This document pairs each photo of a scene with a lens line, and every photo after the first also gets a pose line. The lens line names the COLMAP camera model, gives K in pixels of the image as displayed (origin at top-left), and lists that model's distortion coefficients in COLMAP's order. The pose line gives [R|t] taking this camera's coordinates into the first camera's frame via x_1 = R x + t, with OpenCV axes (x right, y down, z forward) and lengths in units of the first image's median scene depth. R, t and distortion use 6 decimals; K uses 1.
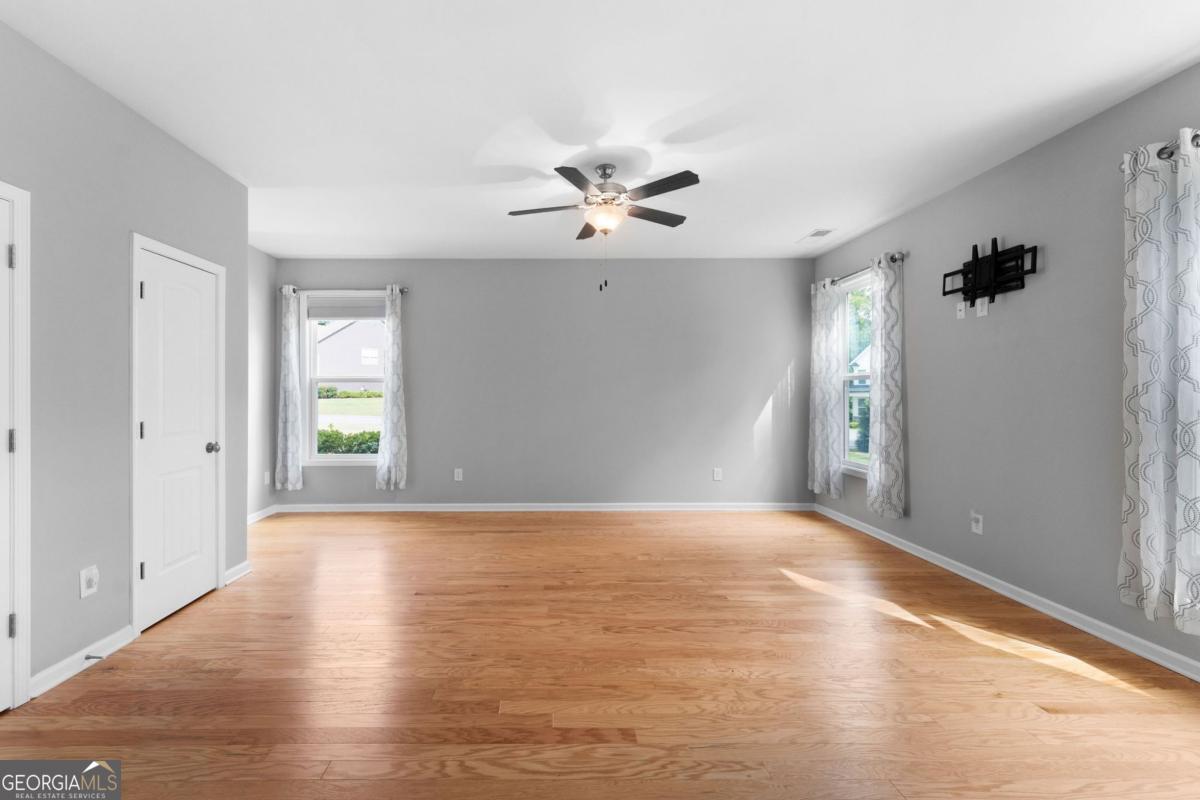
lens RADIAL K [[557.3, 0, 599.7], [0, 557.3, 387.7], [0, 0, 1]] dist [0.001242, -0.000243]
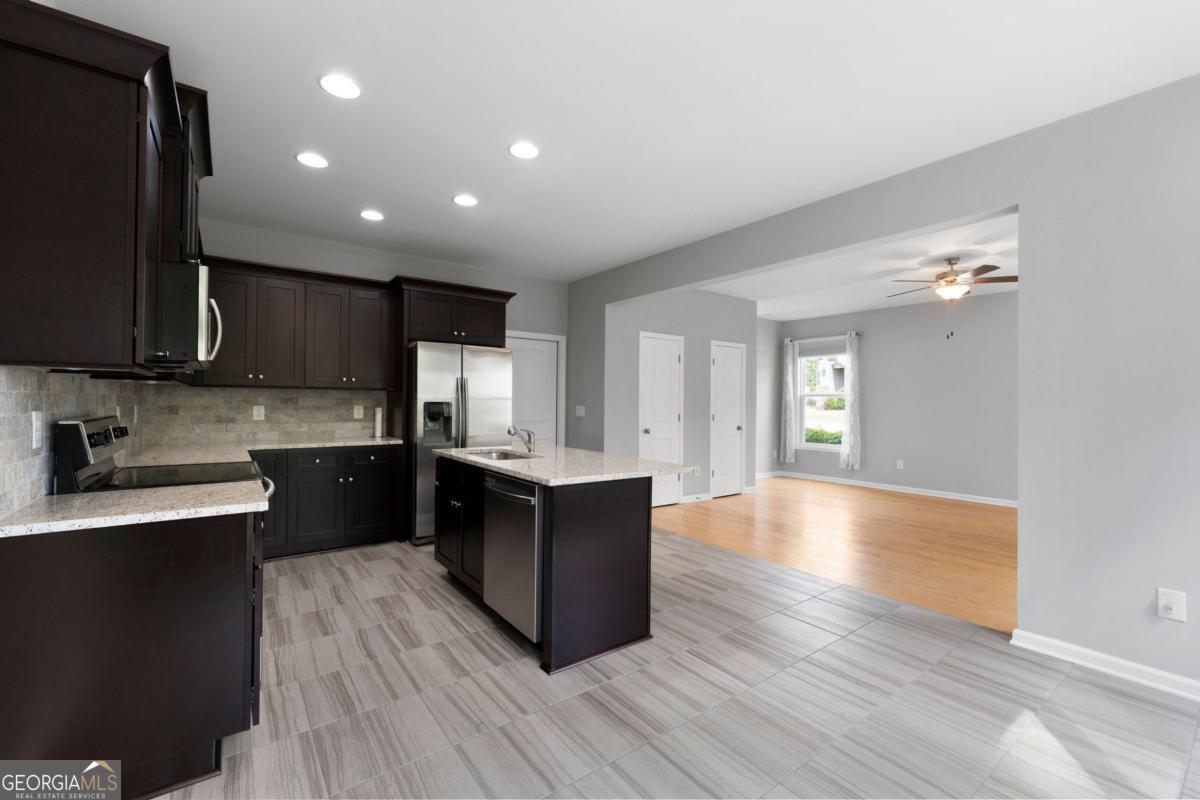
lens RADIAL K [[503.7, 0, 600.0], [0, 503.7, 400.0], [0, 0, 1]] dist [0.000249, 0.000022]
pose [[0.601277, 0.004809, -0.799026, 0.296779], [-0.004022, 0.999987, 0.002991, -0.003087], [0.799030, 0.001415, 0.601289, -0.334524]]
